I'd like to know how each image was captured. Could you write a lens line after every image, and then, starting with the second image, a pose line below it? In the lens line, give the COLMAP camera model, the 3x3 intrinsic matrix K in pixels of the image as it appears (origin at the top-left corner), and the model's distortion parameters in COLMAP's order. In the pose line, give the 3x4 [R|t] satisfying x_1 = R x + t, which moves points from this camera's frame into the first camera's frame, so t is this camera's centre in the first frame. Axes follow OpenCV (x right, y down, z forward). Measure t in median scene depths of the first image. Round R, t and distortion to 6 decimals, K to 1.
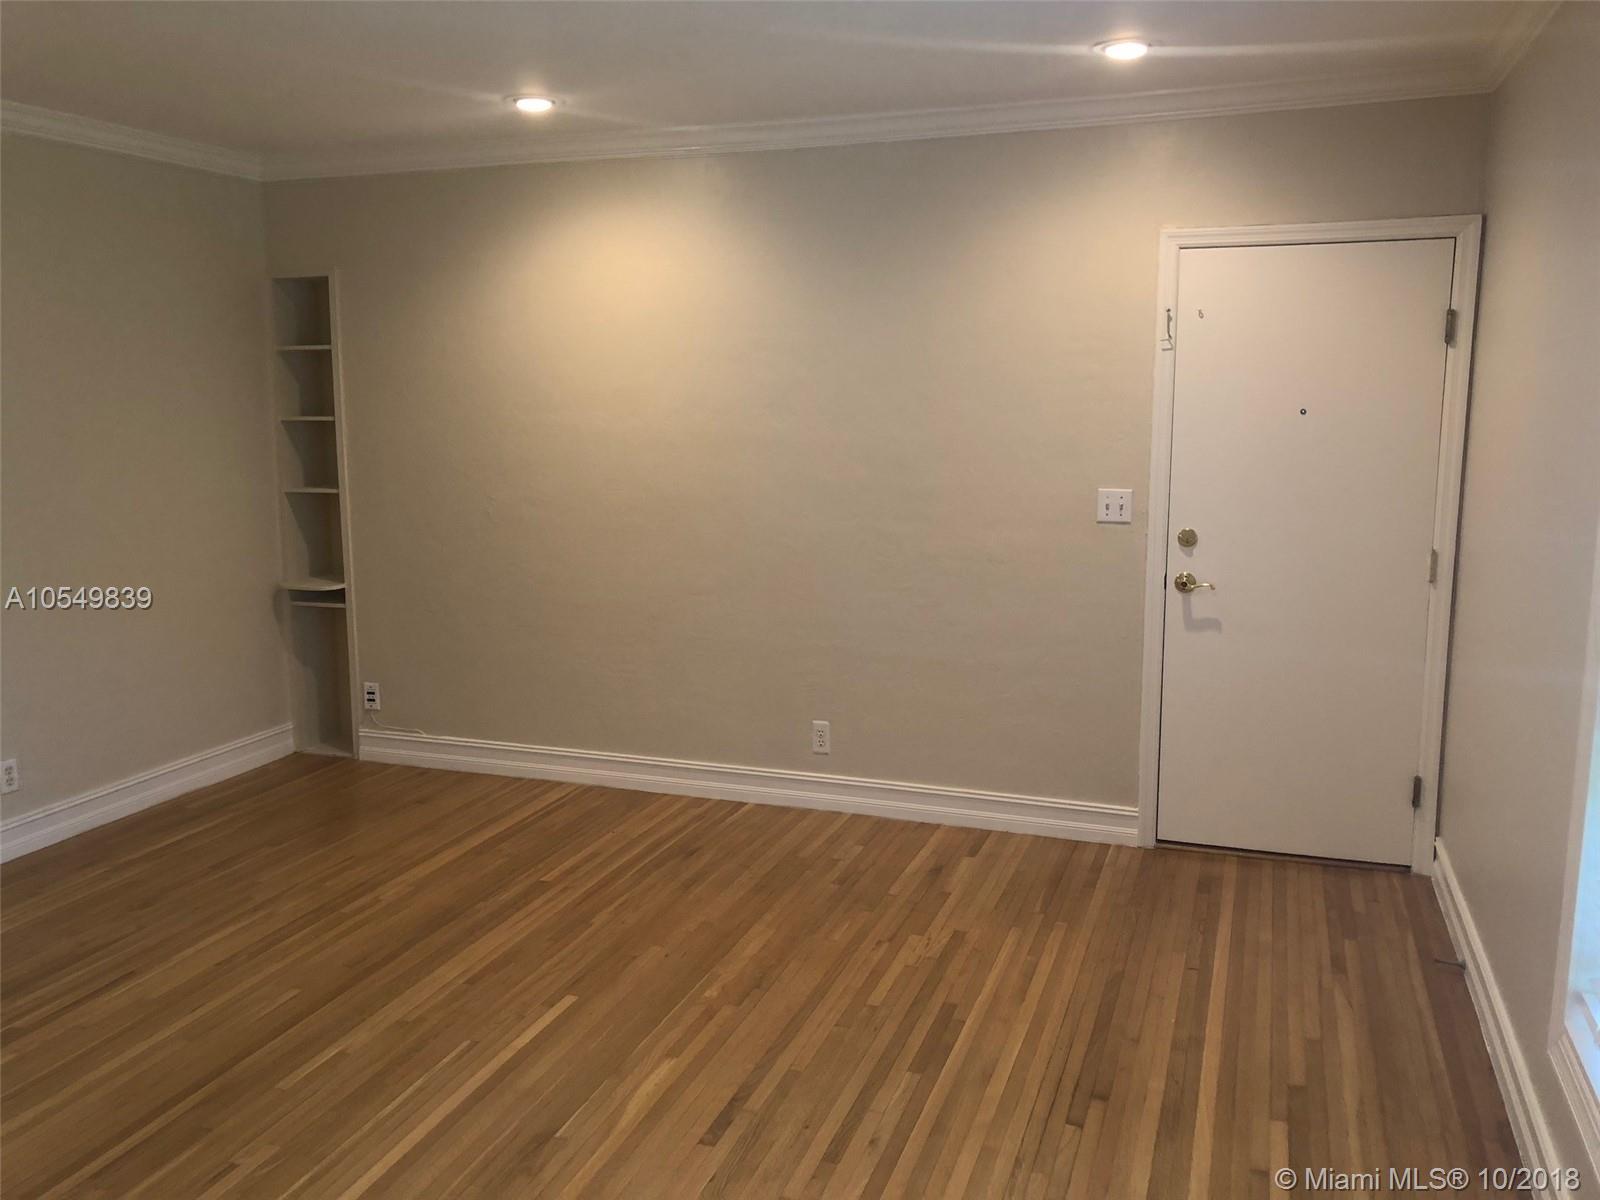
lens RADIAL K [[1320.9, 0, 802.9], [0, 1320.9, 594.3], [0, 0, 1]] dist [0.051790, -0.051024]
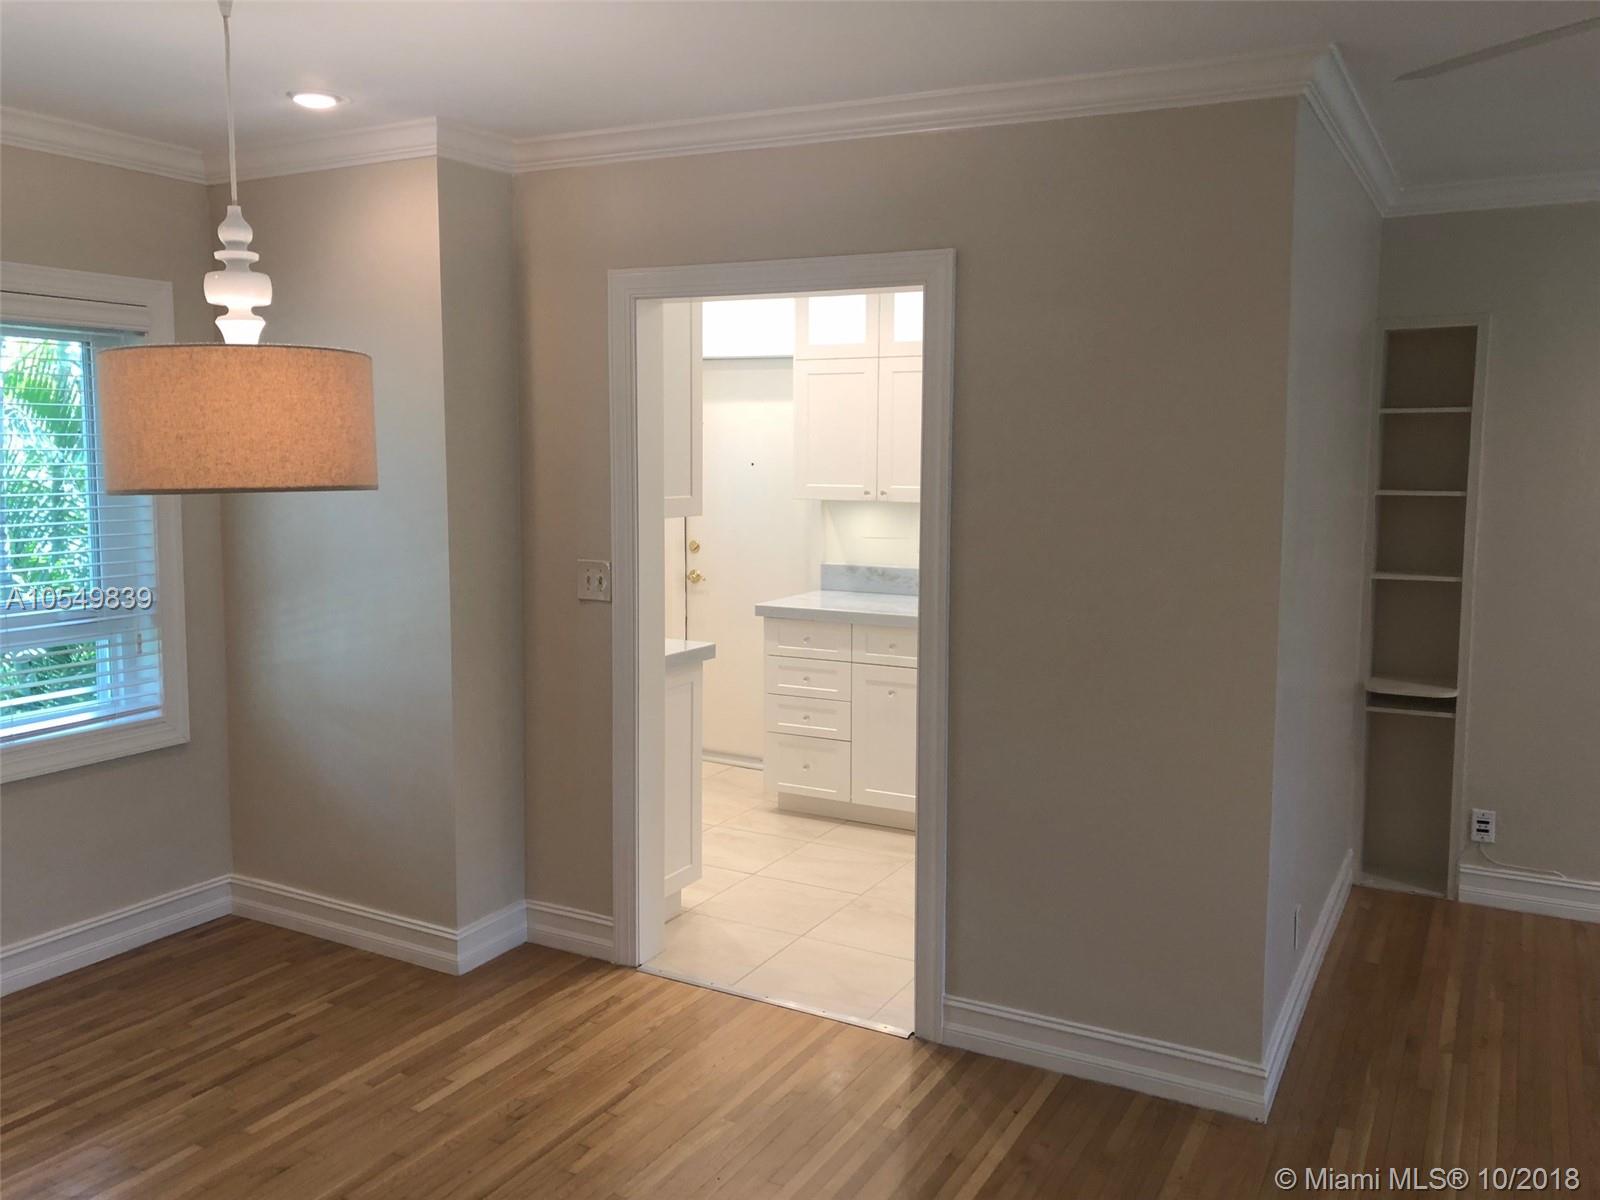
lens RADIAL K [[1320.9, 0, 776.6], [0, 1320.9, 576.8], [0, 0, 1]] dist [0.051790, -0.051024]
pose [[0.987803, 0.017037, -0.154773, -0.767945], [-0.025601, 0.998239, -0.053505, -0.027494], [0.153589, 0.056815, 0.986500, 0.121818]]
